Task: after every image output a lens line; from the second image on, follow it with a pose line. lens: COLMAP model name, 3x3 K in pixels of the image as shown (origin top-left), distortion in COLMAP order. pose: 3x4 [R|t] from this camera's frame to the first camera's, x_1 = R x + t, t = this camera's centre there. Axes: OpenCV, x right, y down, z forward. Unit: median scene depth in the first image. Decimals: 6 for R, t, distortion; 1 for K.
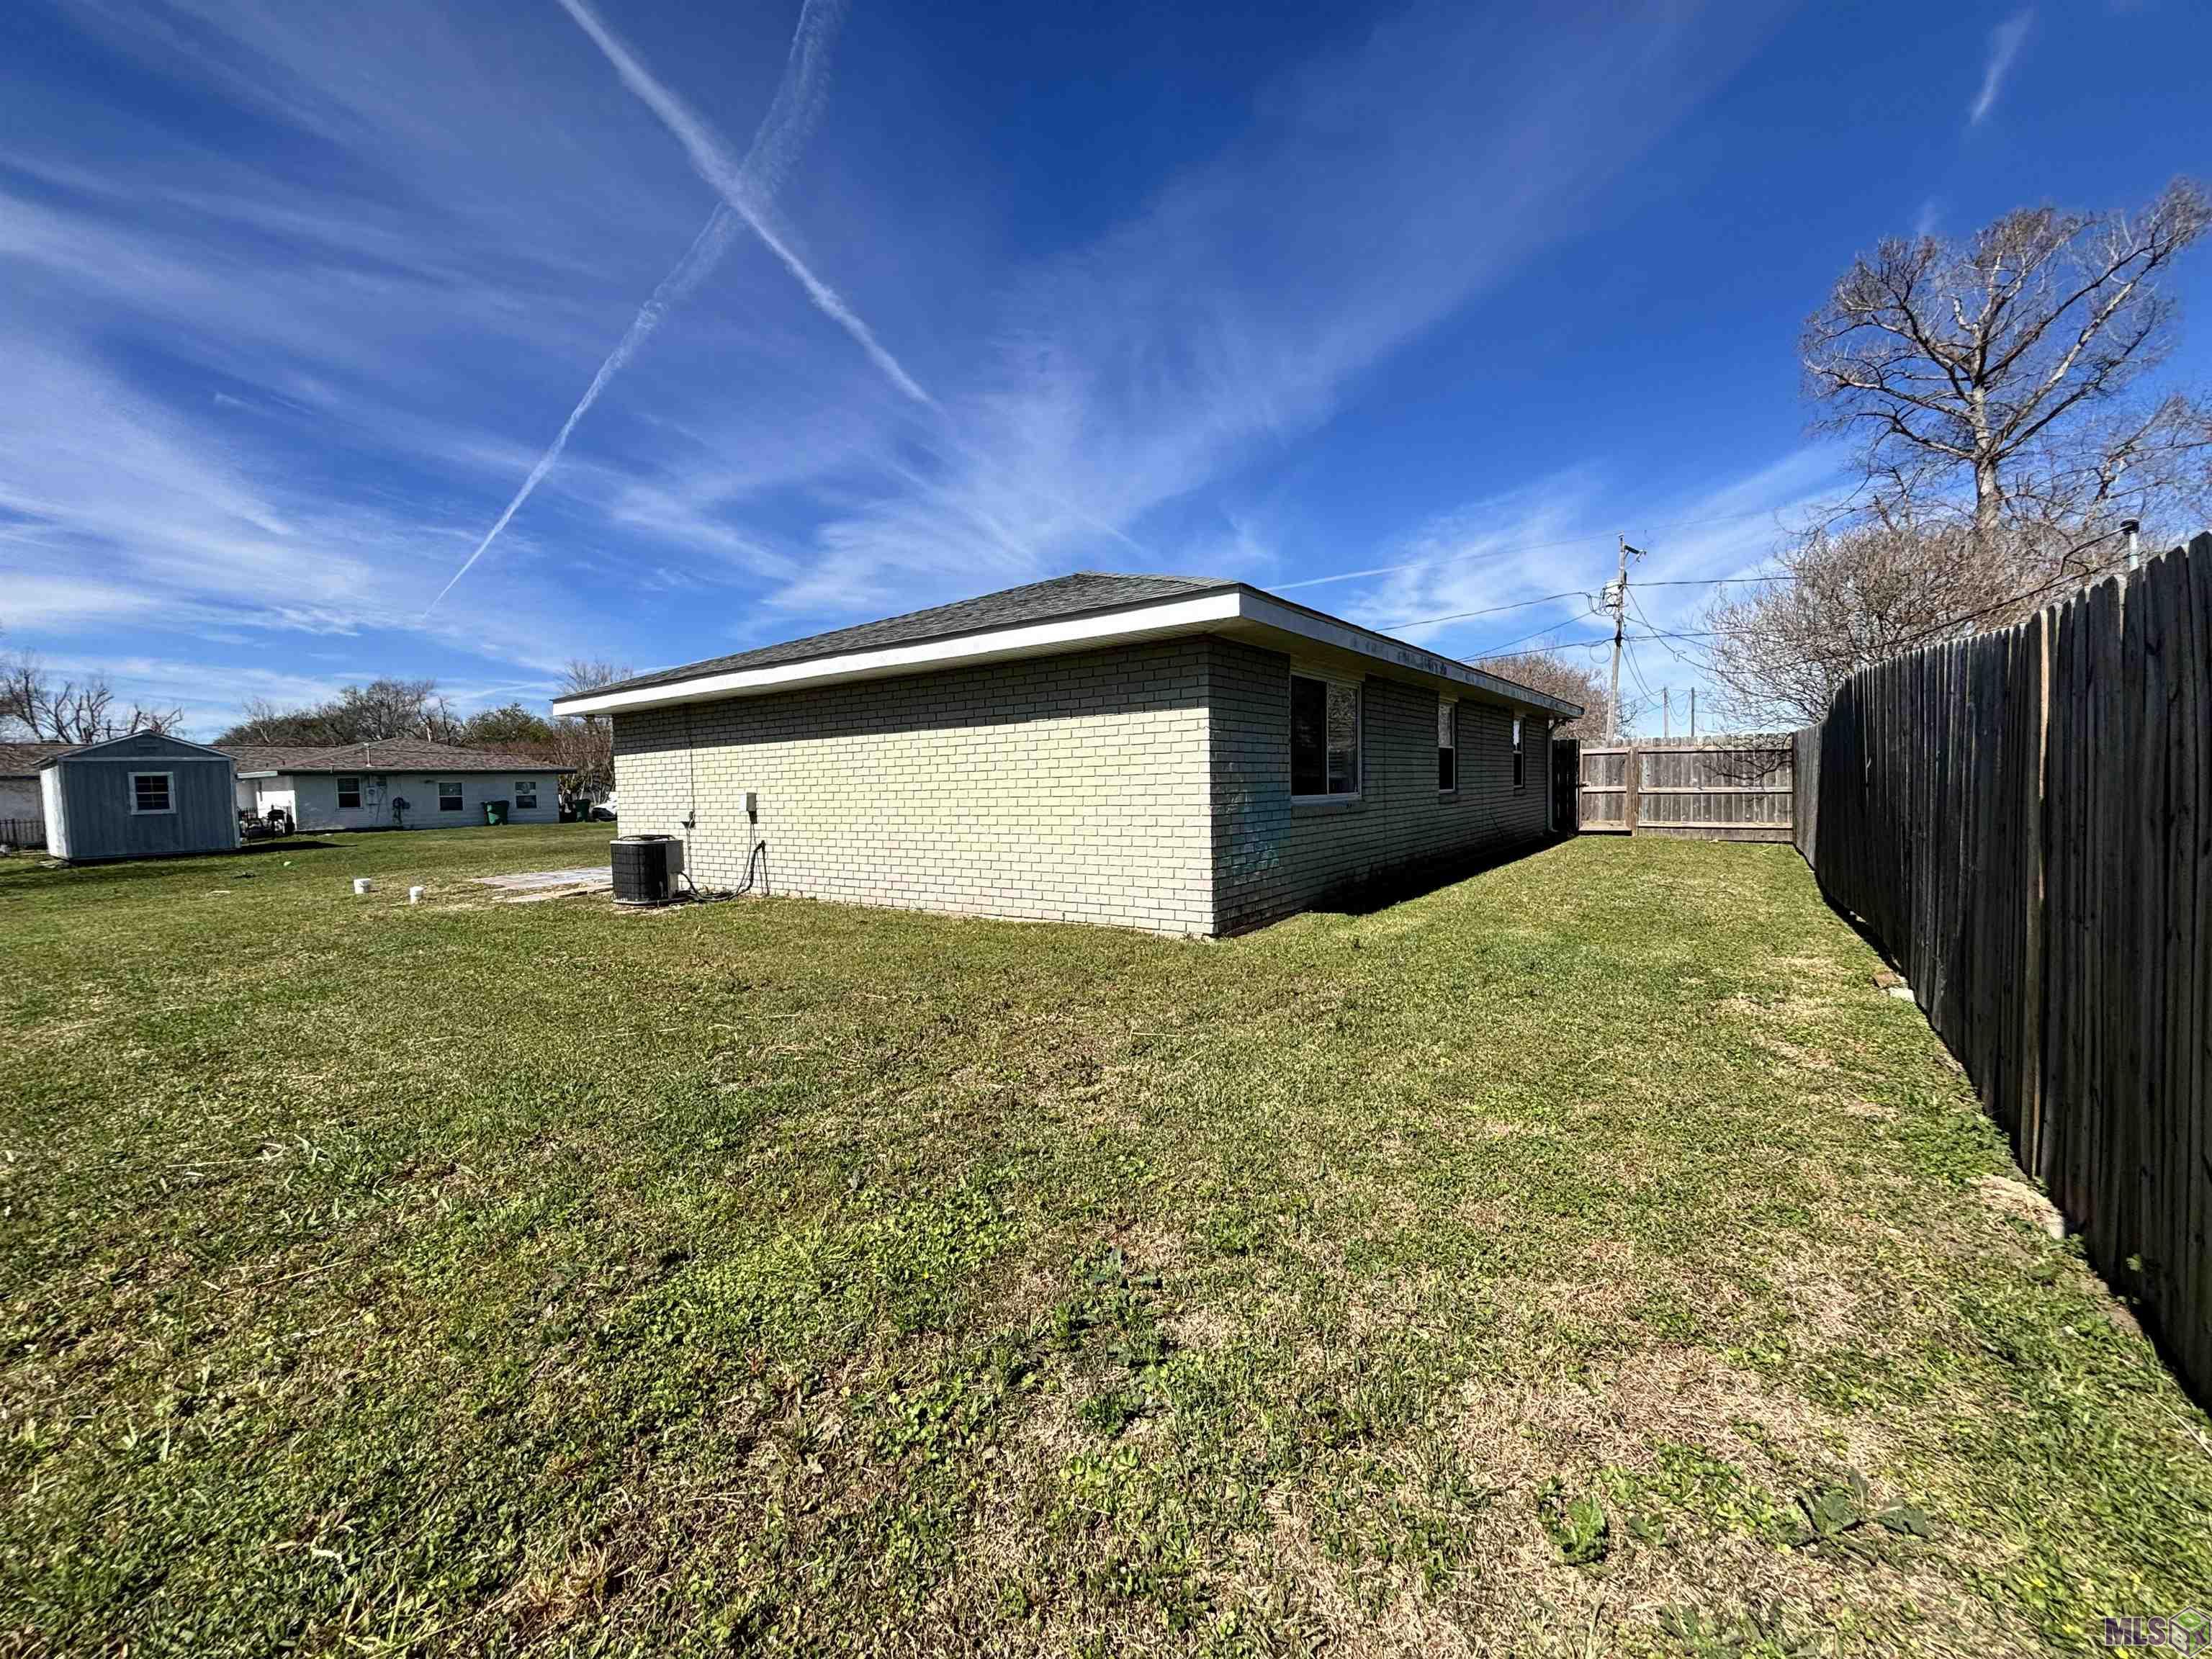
lens RADIAL K [[951.3, 0, 1069.9], [0, 951.3, 829.5], [0, 0, 1]] dist [-0.001130, 0.000149]
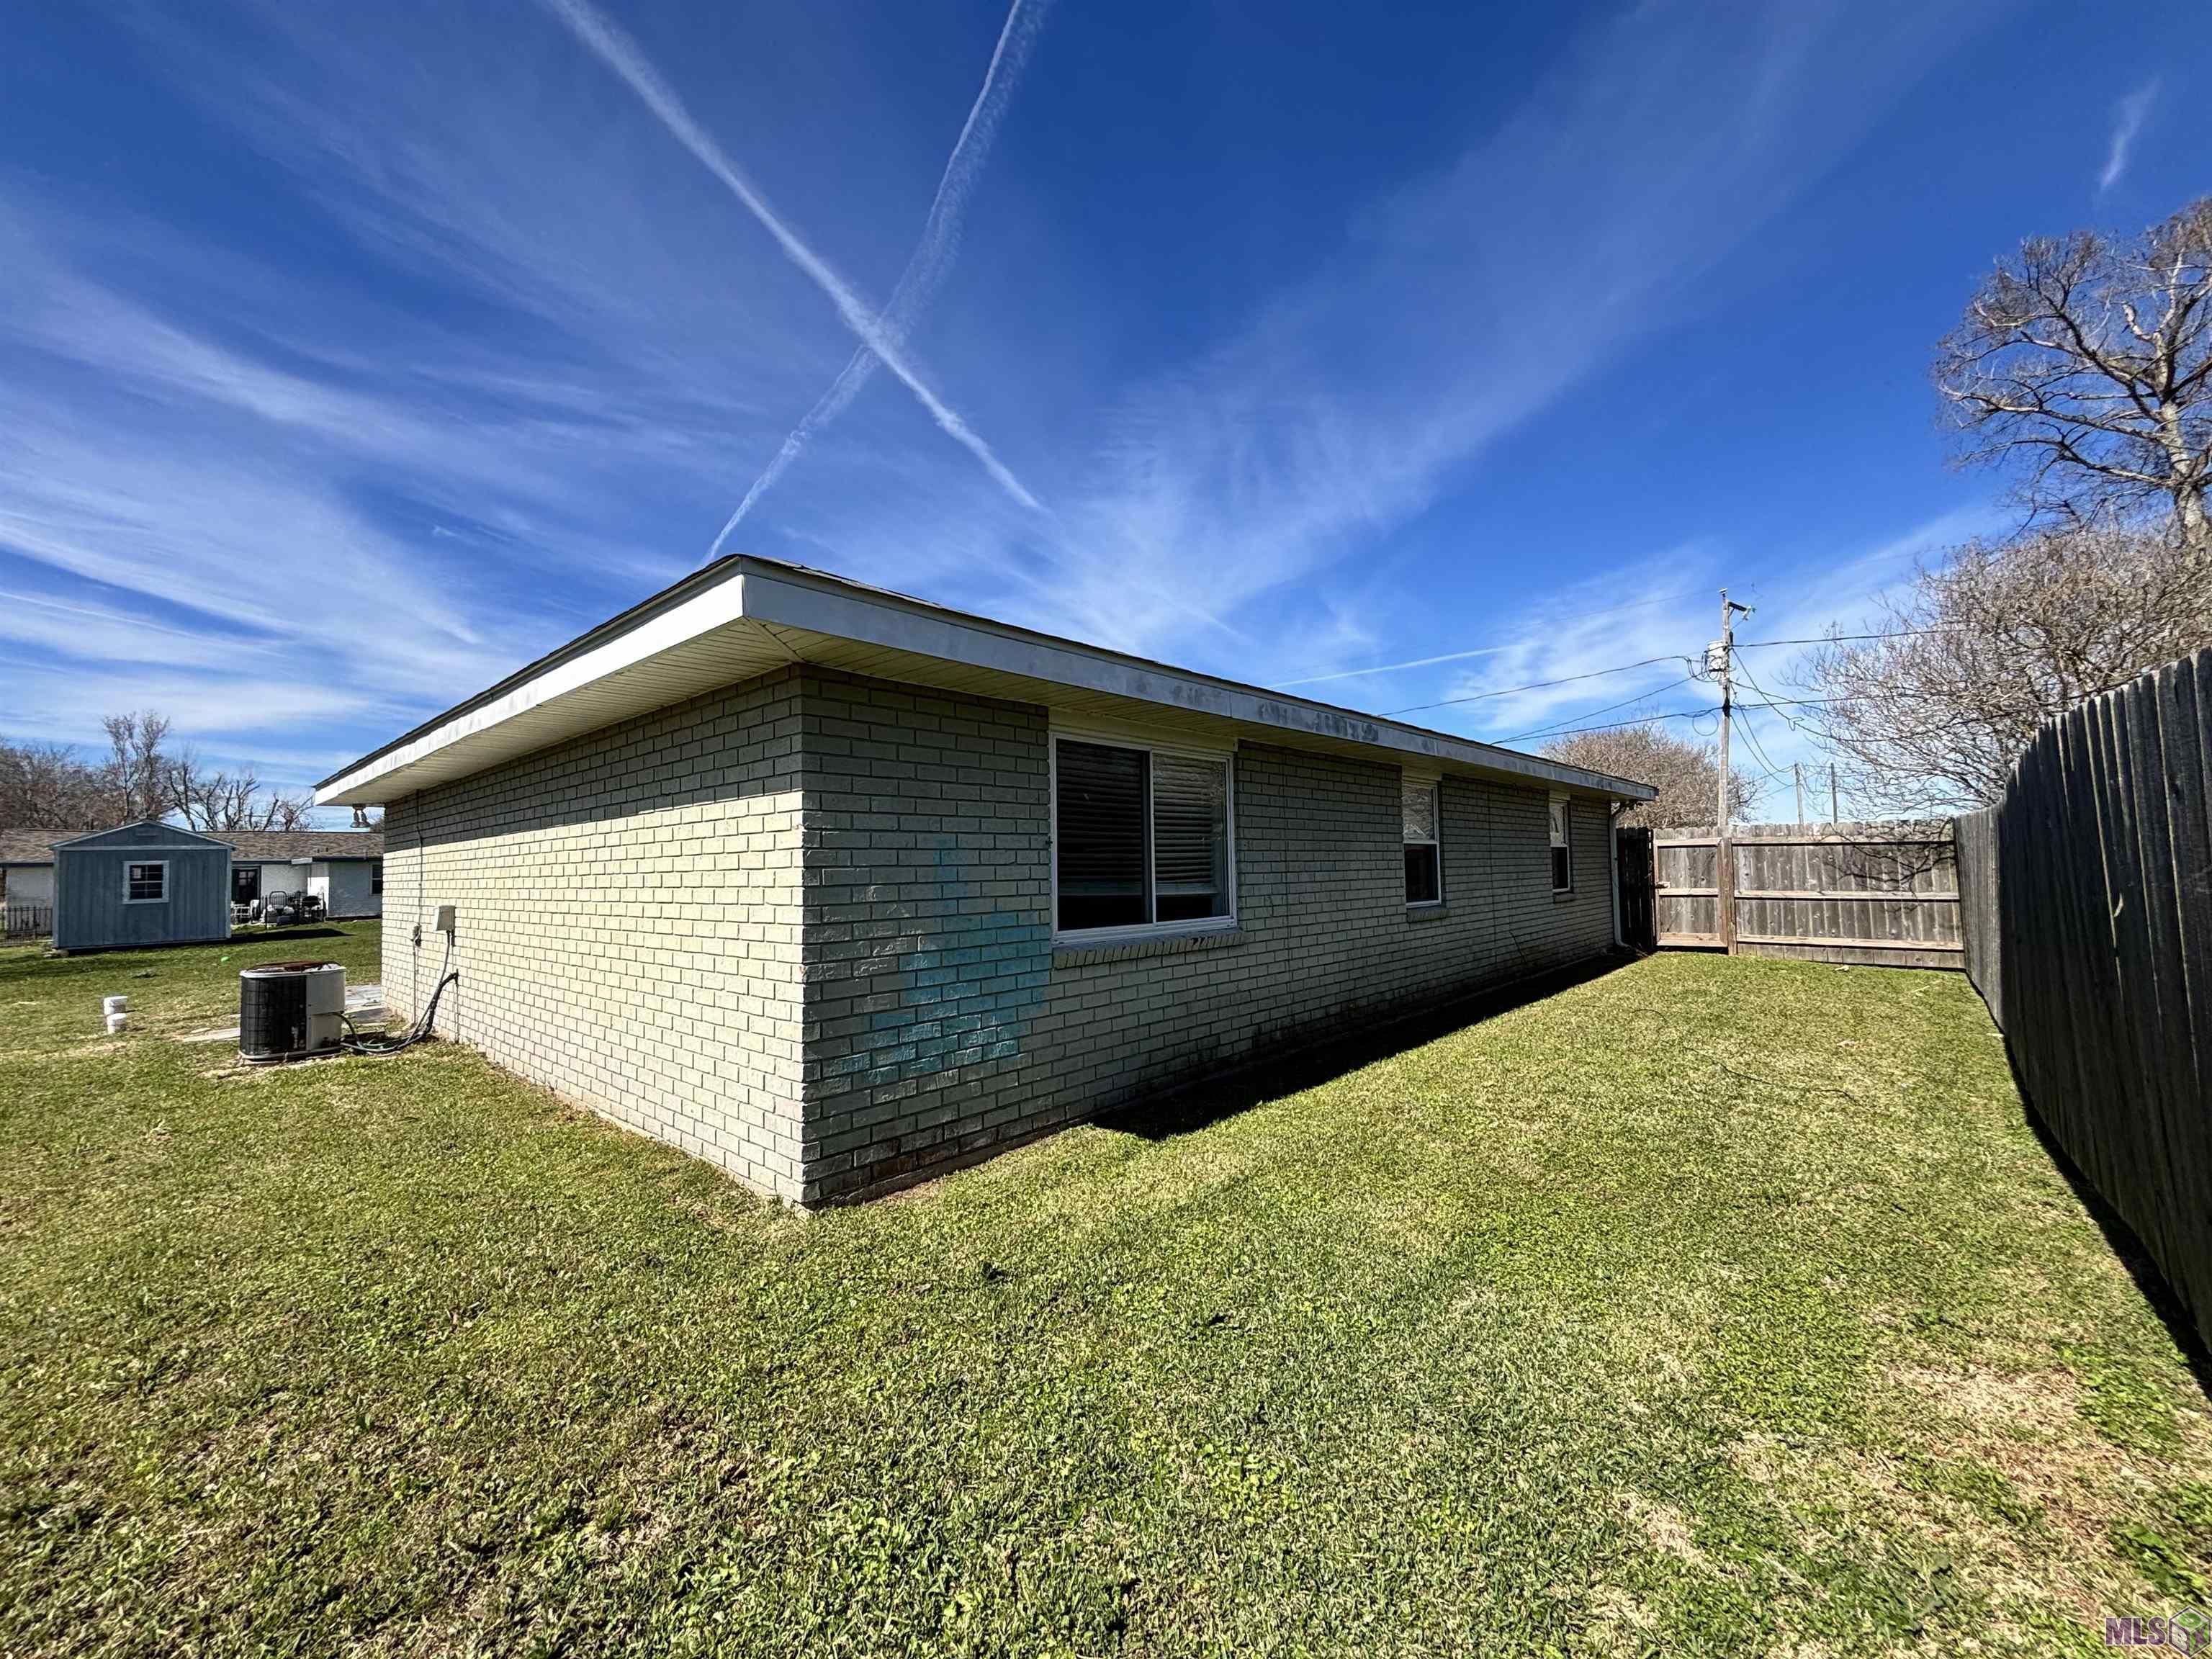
lens RADIAL K [[892.5, 0, 1103.7], [0, 892.5, 819.2], [0, 0, 1]] dist [0.001313, 0.000428]
pose [[0.993330, -0.003034, -0.115266, 0.117578], [-0.007999, 0.995432, -0.095140, -0.018991], [0.115028, 0.095427, 0.988768, 0.150863]]
